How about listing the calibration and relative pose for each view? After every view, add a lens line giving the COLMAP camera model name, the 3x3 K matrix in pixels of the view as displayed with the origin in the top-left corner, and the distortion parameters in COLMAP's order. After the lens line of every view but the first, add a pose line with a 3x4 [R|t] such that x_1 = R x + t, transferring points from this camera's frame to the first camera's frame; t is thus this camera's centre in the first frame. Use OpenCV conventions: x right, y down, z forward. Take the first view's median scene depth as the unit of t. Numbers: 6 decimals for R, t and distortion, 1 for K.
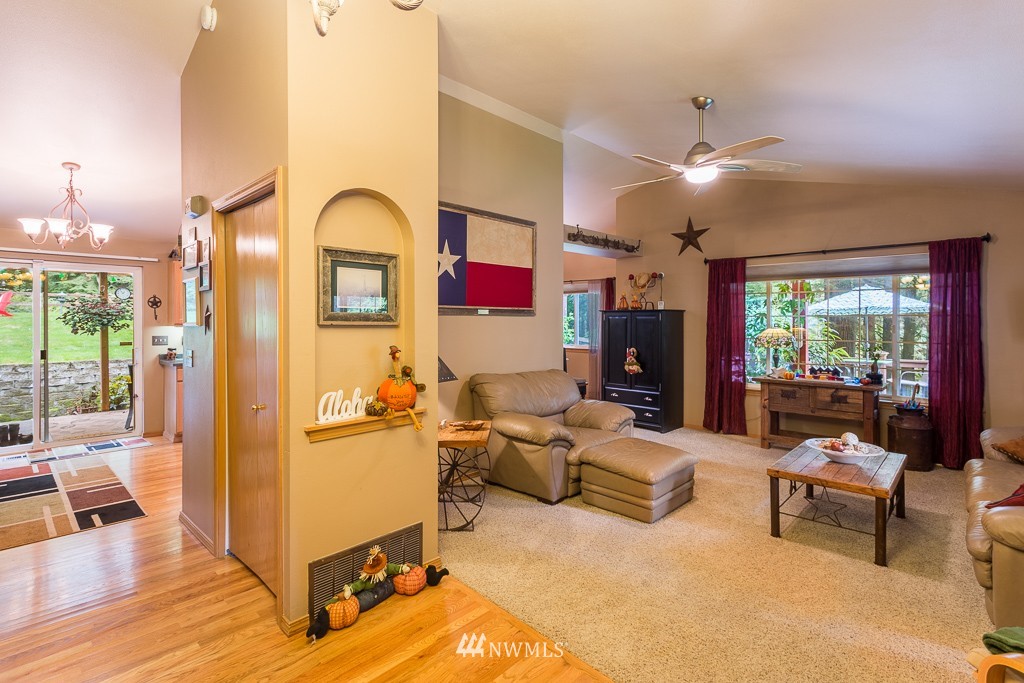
lens RADIAL K [[489.8, 0, 494.9], [0, 489.8, 325.5], [0, 0, 1]] dist [-0.001918, -0.001152]
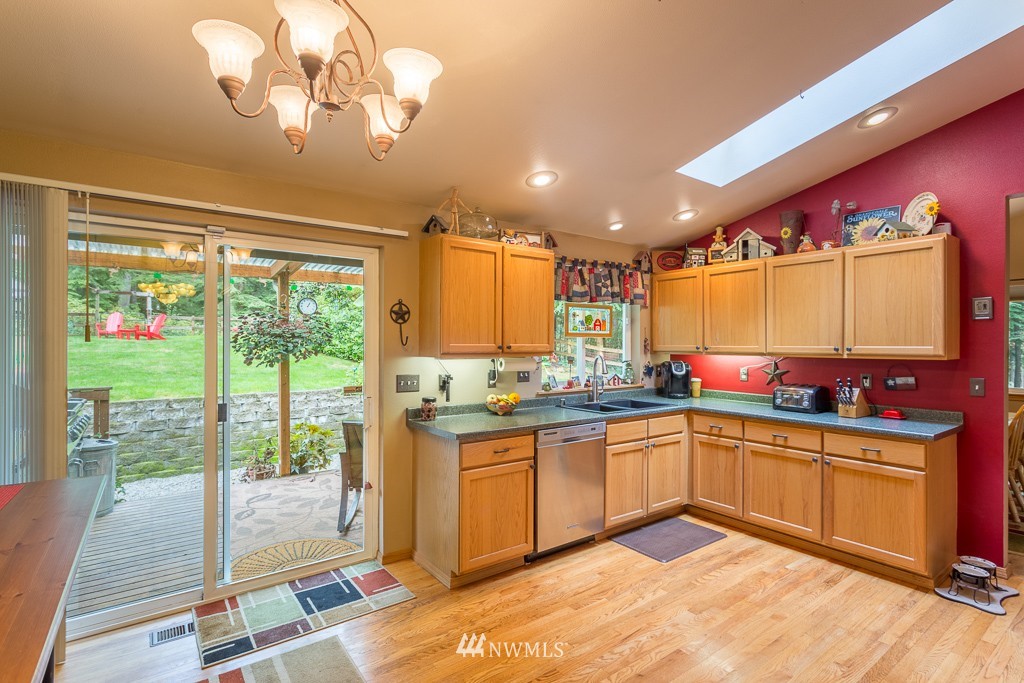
lens RADIAL K [[489.8, 0, 514.5], [0, 489.8, 343.4], [0, 0, 1]] dist [-0.001918, -0.001152]
pose [[0.987520, -0.000836, -0.157495, -0.384866], [-0.000346, 0.999972, -0.007476, -0.007922], [0.157496, 0.007437, 0.987492, 0.383499]]
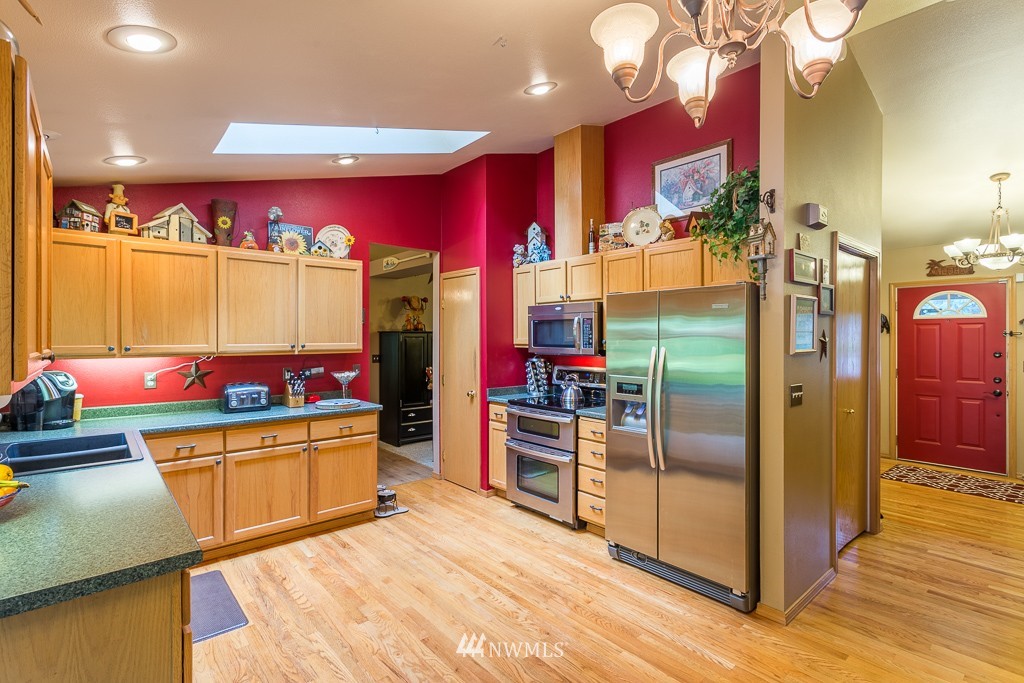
lens RADIAL K [[489.8, 0, 512.3], [0, 489.8, 340.4], [0, 0, 1]] dist [-0.001918, -0.001152]
pose [[0.071888, -0.008056, 0.997380, -0.530984], [0.010201, 0.999921, 0.007341, -0.011092], [-0.997361, 0.009646, 0.071965, 0.519160]]
